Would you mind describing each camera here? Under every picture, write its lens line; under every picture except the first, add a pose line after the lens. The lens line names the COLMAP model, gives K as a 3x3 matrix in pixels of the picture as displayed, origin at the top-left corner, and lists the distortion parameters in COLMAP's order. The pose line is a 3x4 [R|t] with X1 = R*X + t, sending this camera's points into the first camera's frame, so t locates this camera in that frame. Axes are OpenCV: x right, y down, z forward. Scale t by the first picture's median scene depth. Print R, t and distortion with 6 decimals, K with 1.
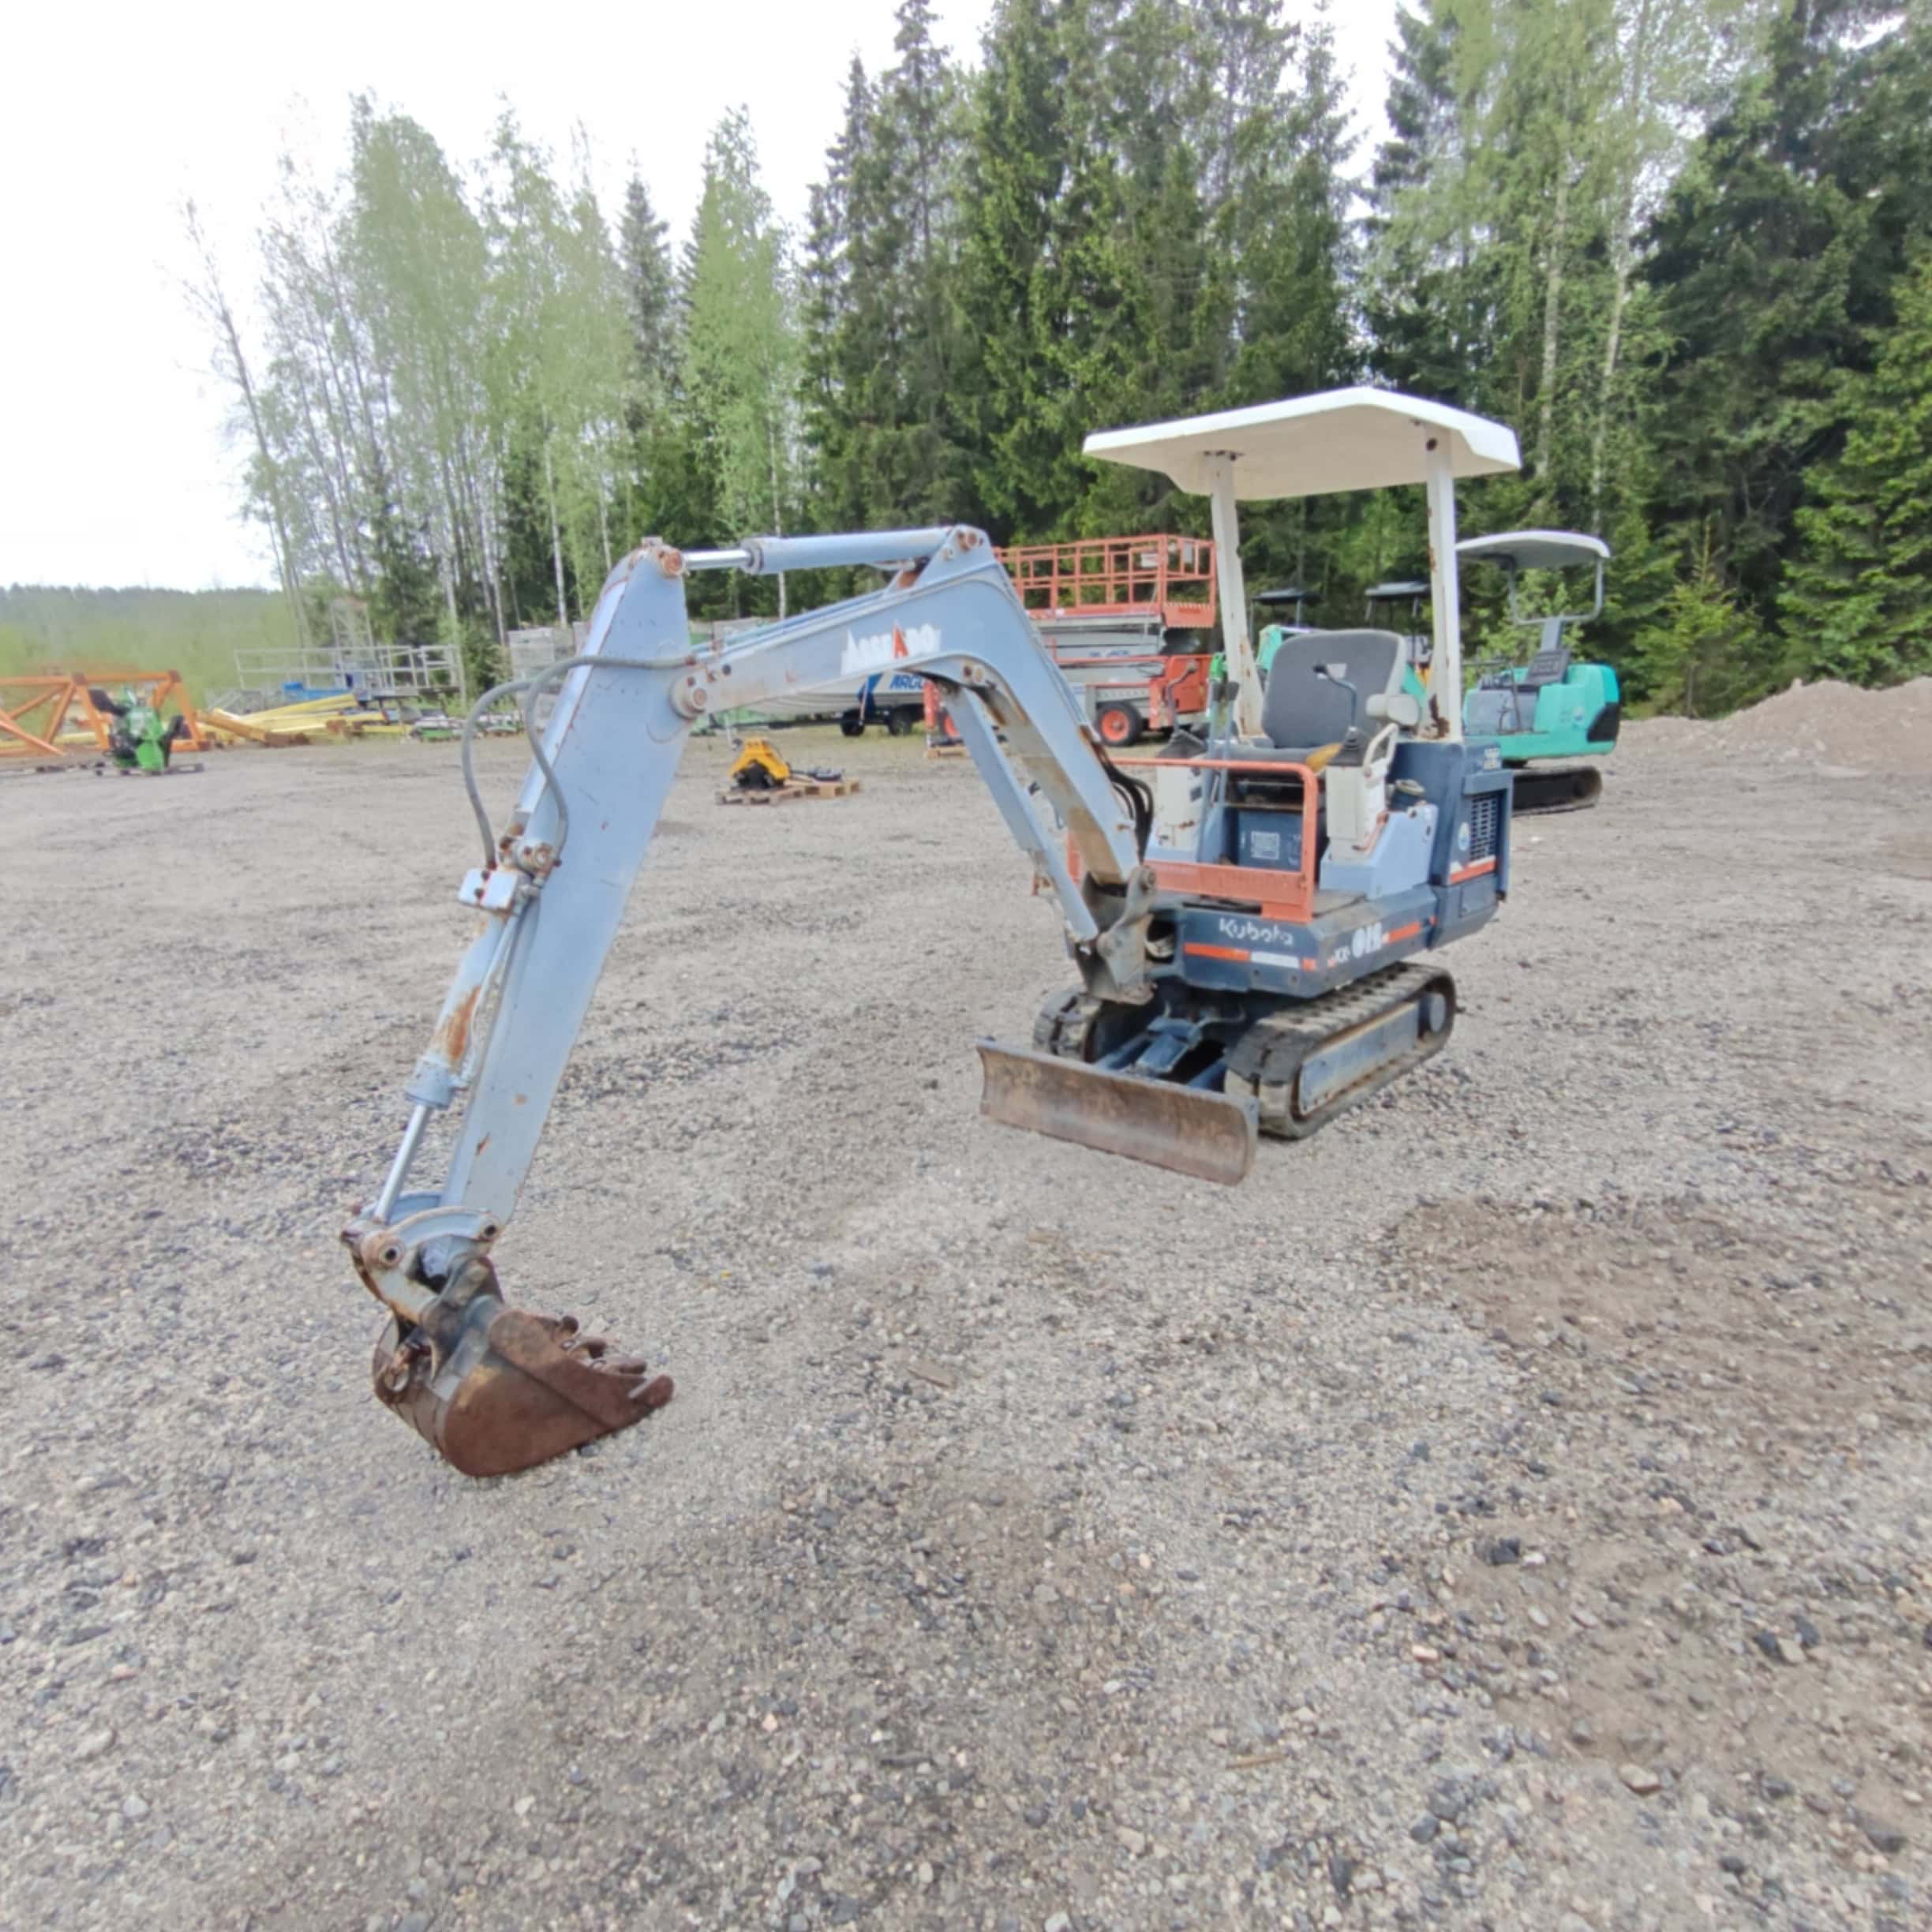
lens RADIAL K [[1240.1, 0, 977.6], [0, 1240.1, 966.8], [0, 0, 1]] dist [0.007223, 0.001572]
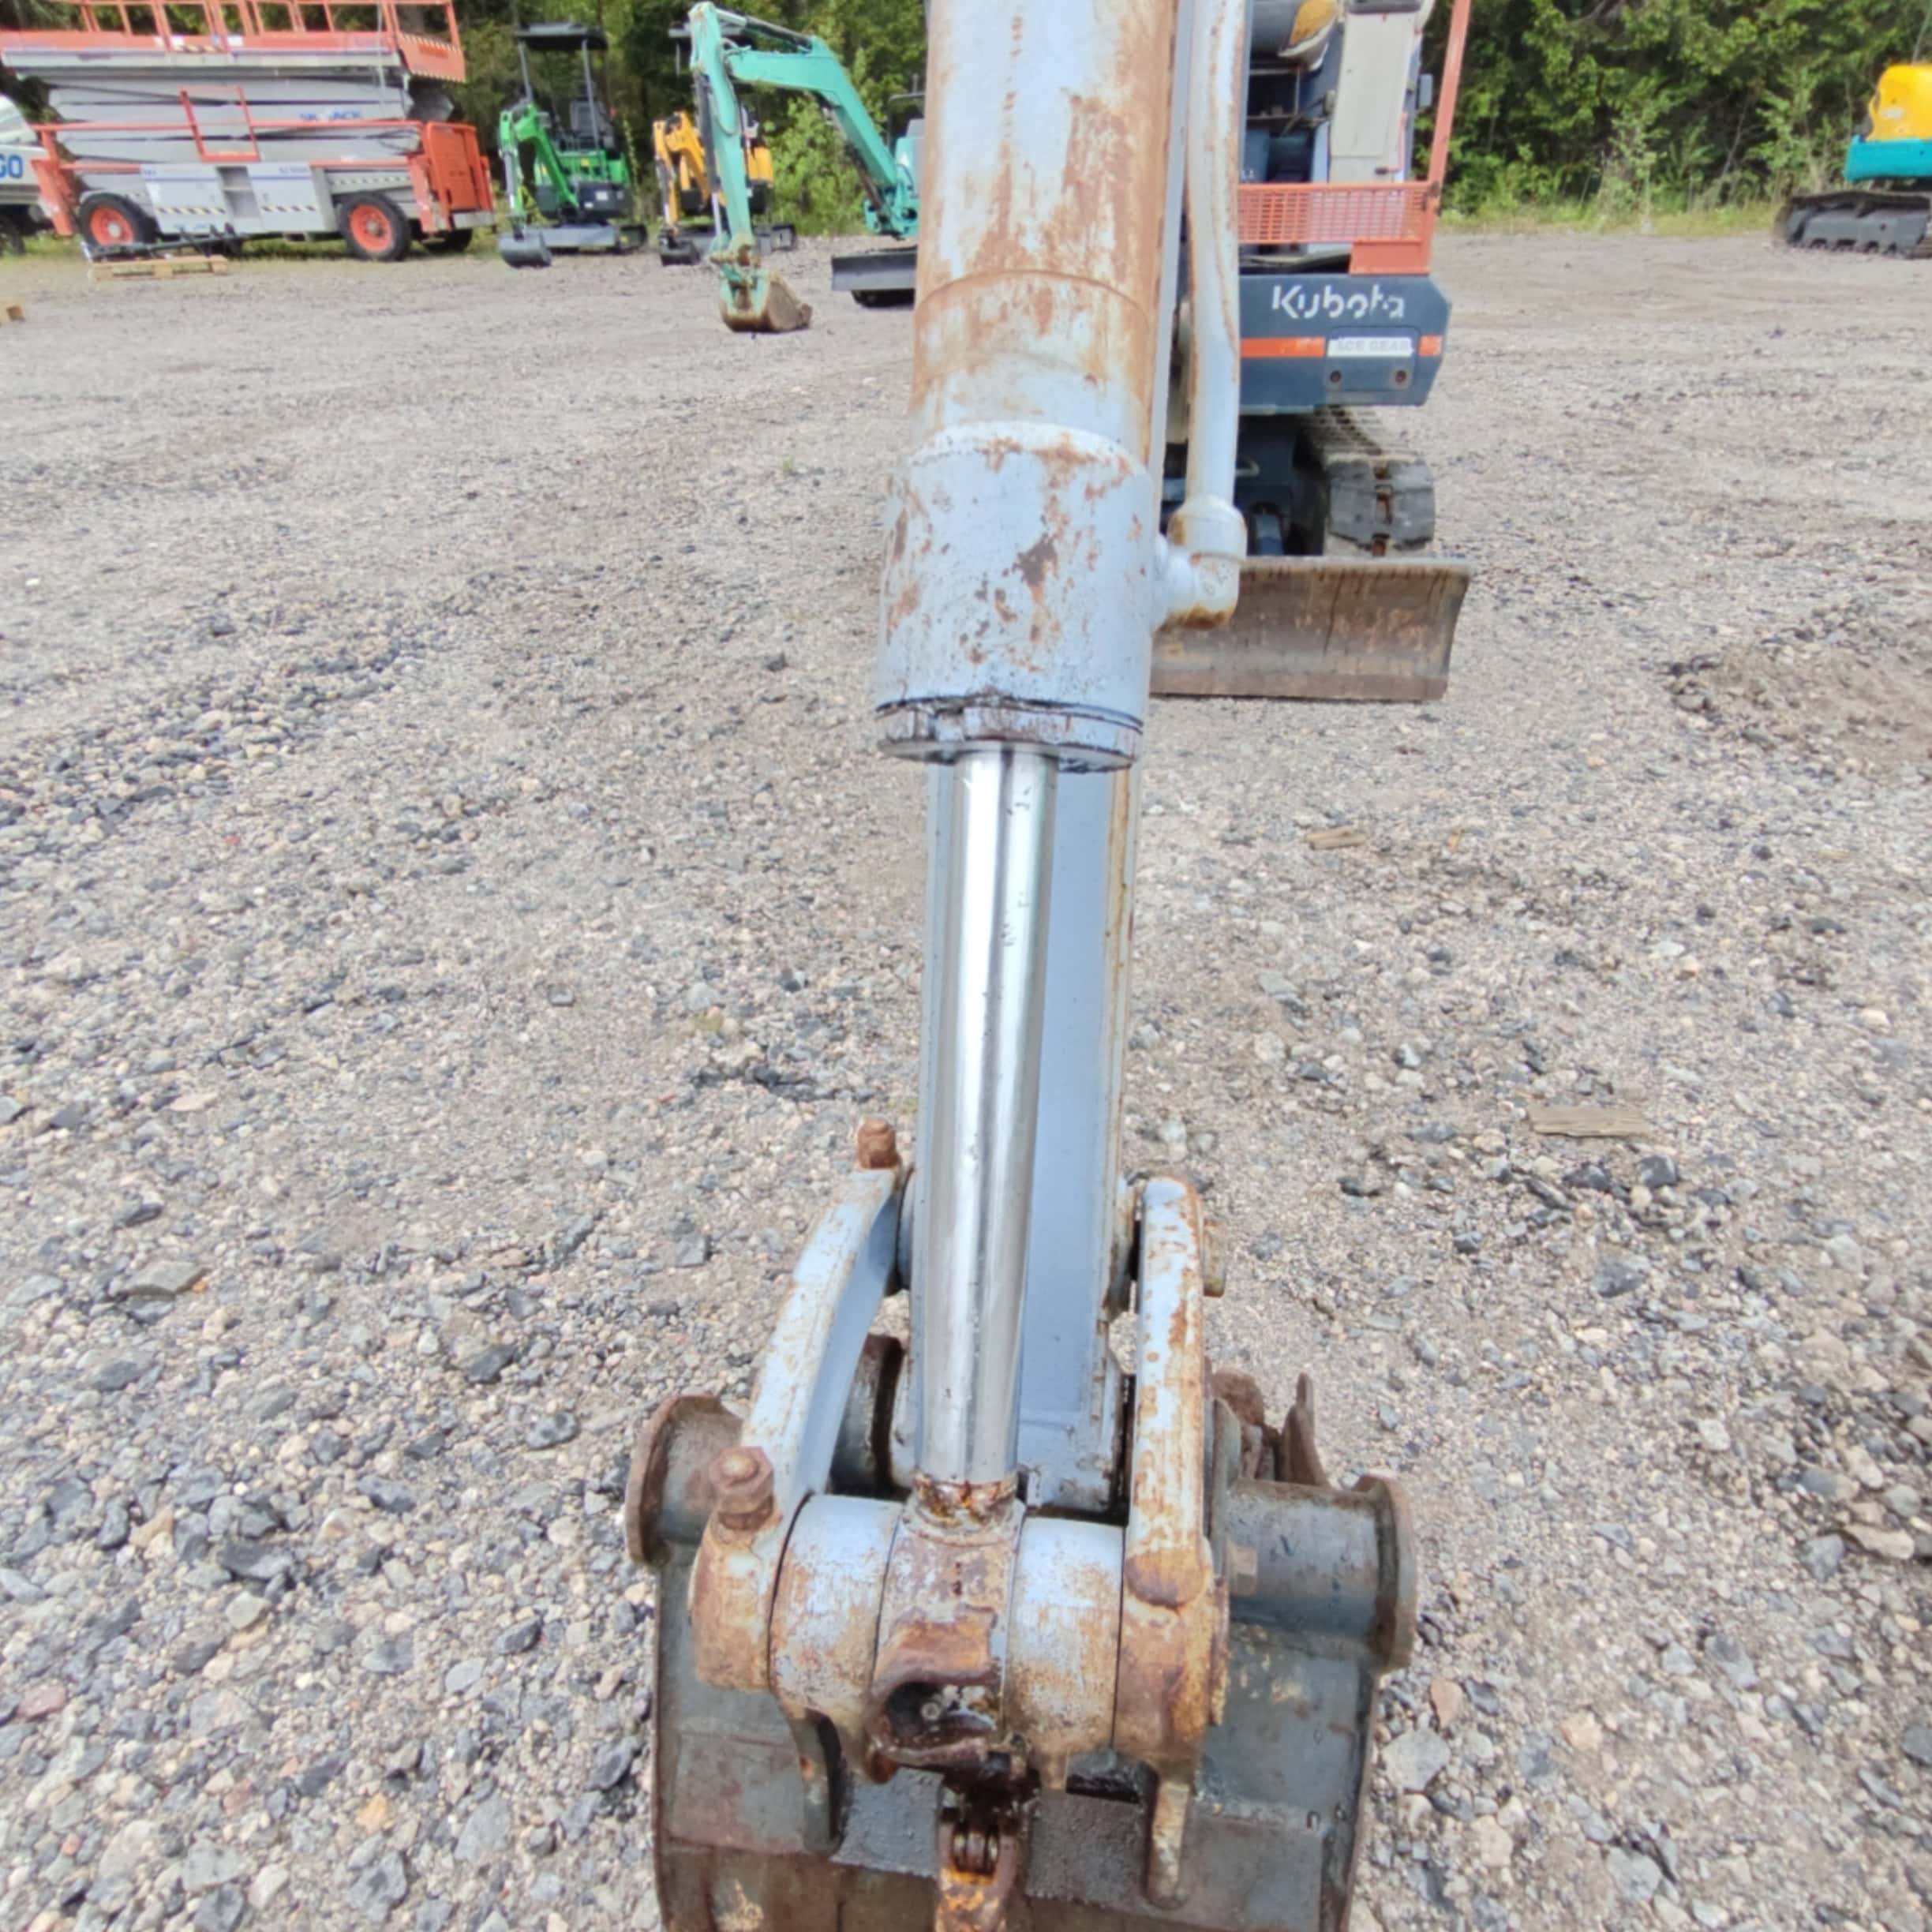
lens RADIAL K [[1220.2, 0, 988.7], [0, 1220.2, 965.6], [0, 0, 1]] dist [0.014143, -0.003409]
pose [[0.829475, -0.288857, 0.478052, -0.259051], [0.125780, 0.930506, 0.344004, 0.039552], [-0.544198, -0.225213, 0.808163, 0.425915]]
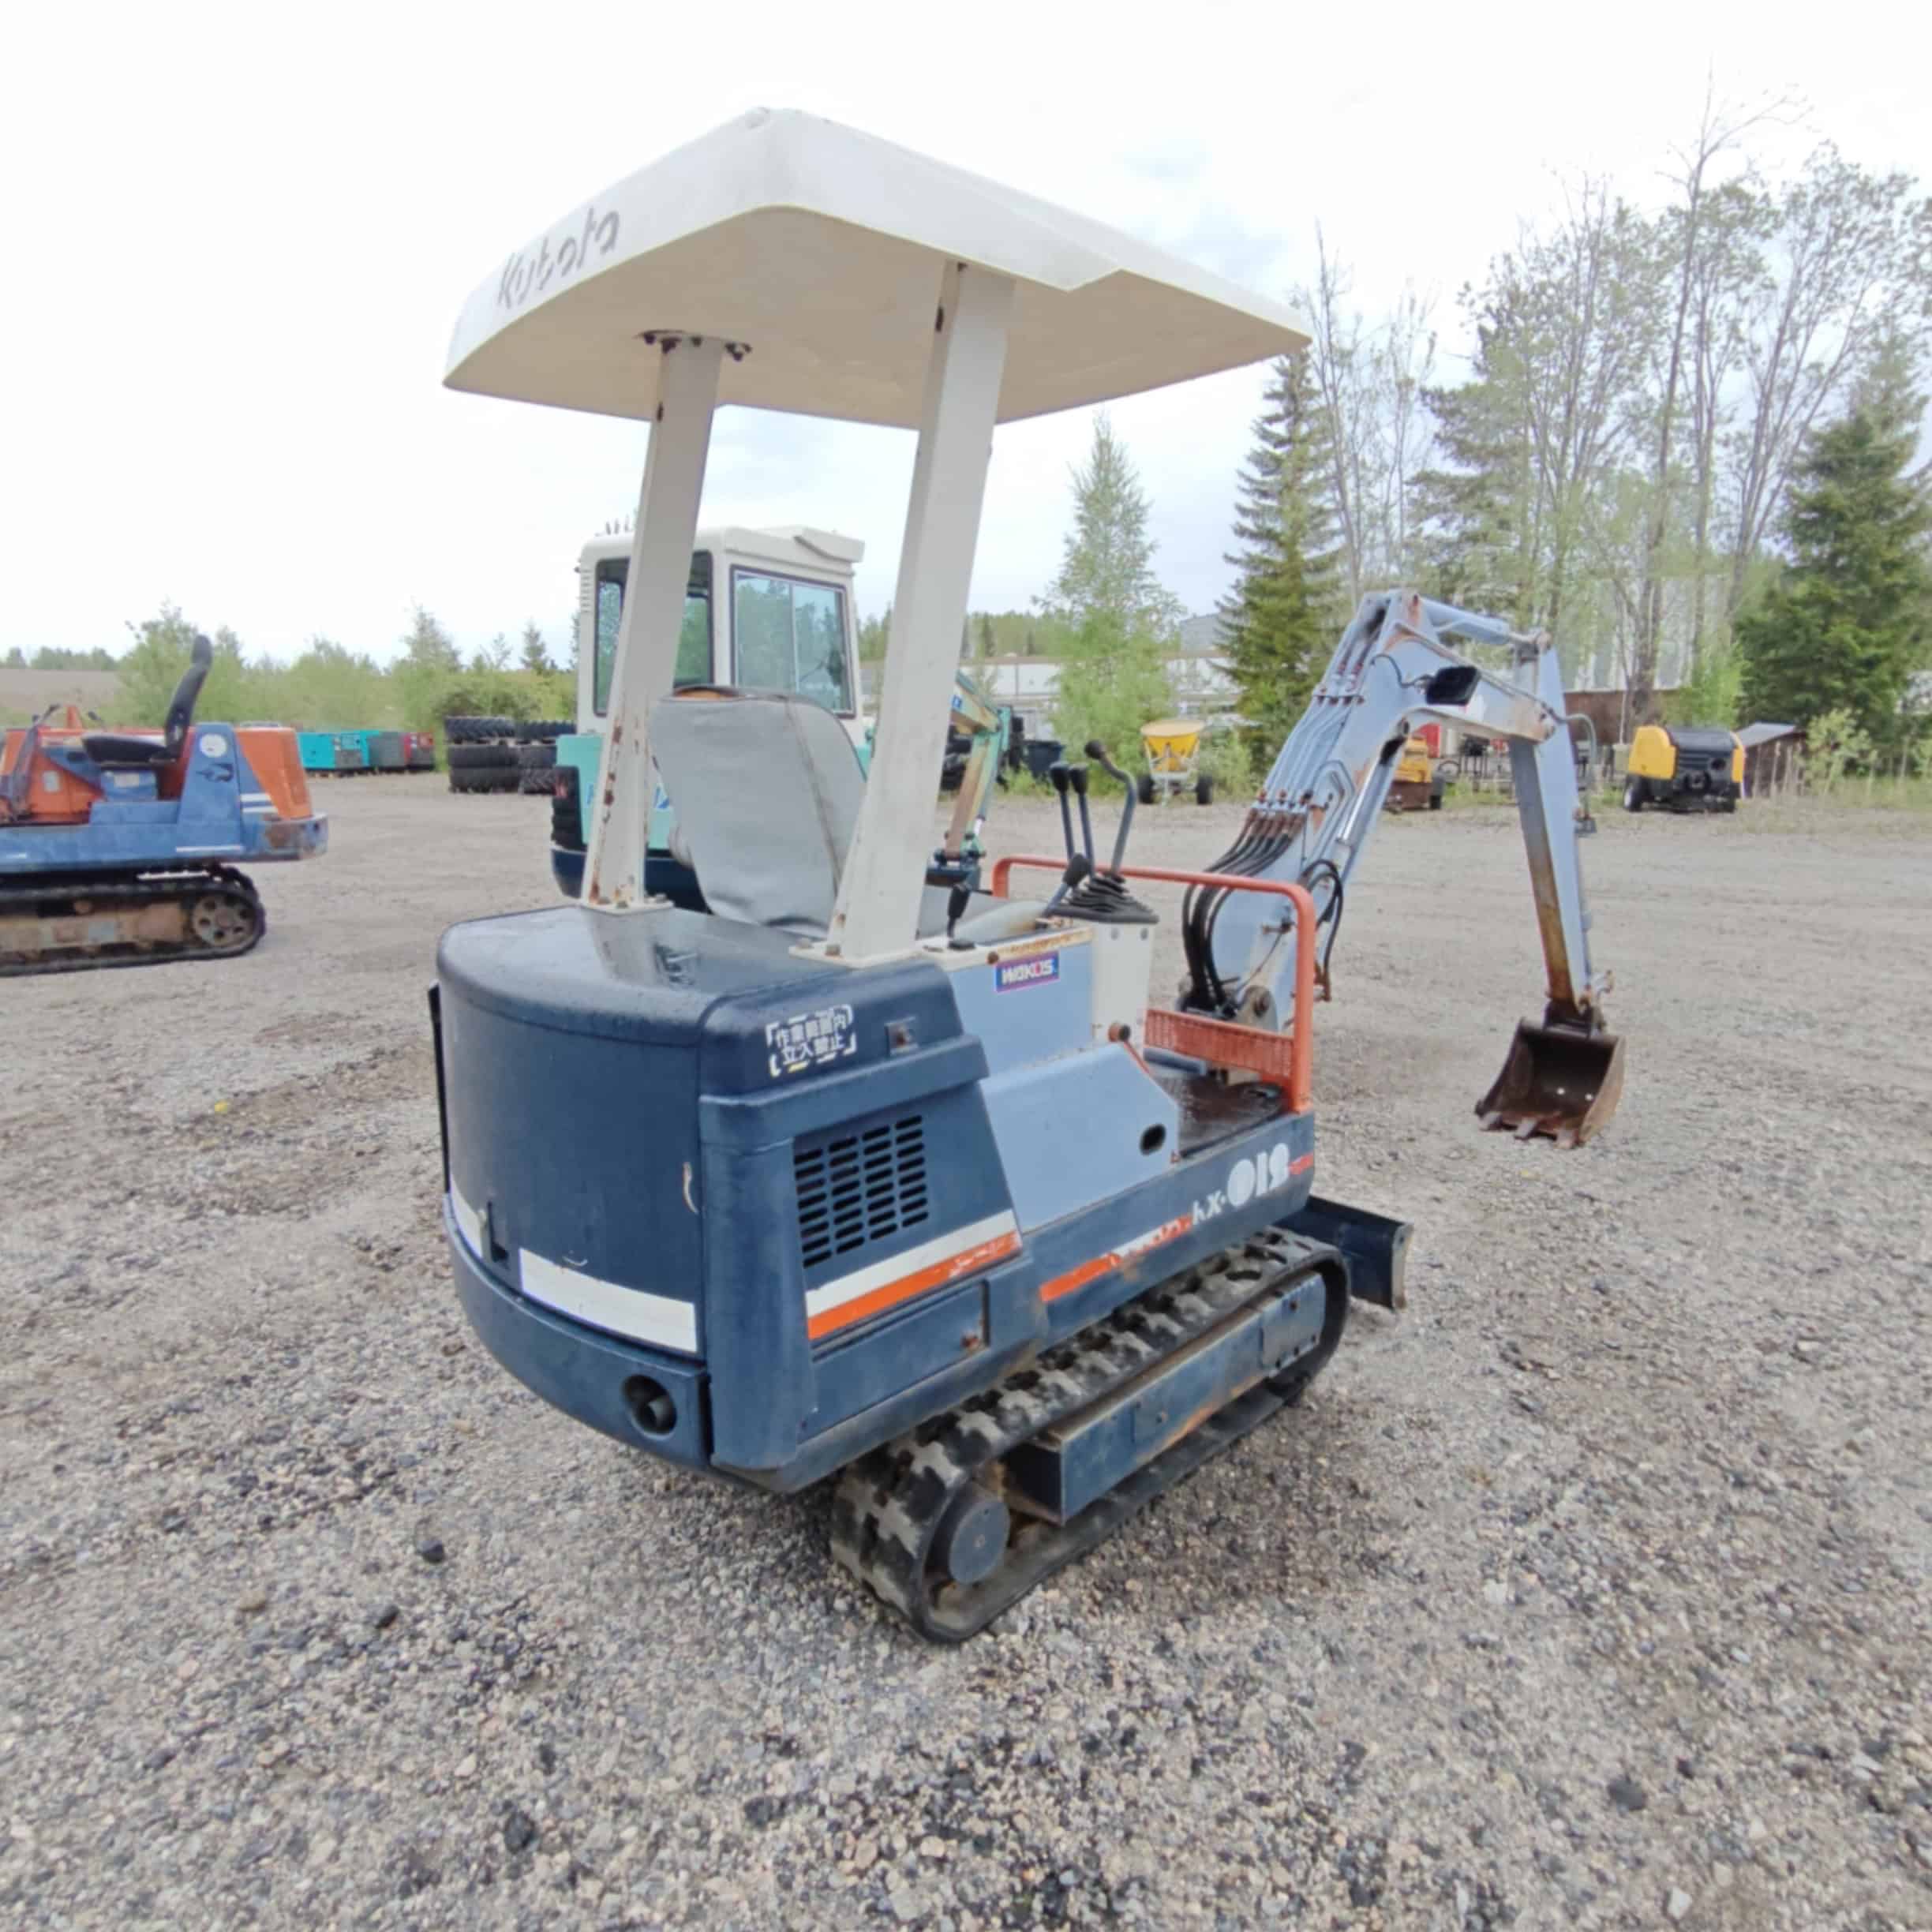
lens RADIAL K [[1228.0, 0, 981.1], [0, 1228.0, 965.2], [0, 0, 1]] dist [0.006005, -0.002839]
pose [[-0.995512, 0.021610, 0.092132, 0.162417], [0.059323, 0.901046, 0.429648, -0.357118], [-0.073731, 0.433186, -0.898284, 1.398862]]
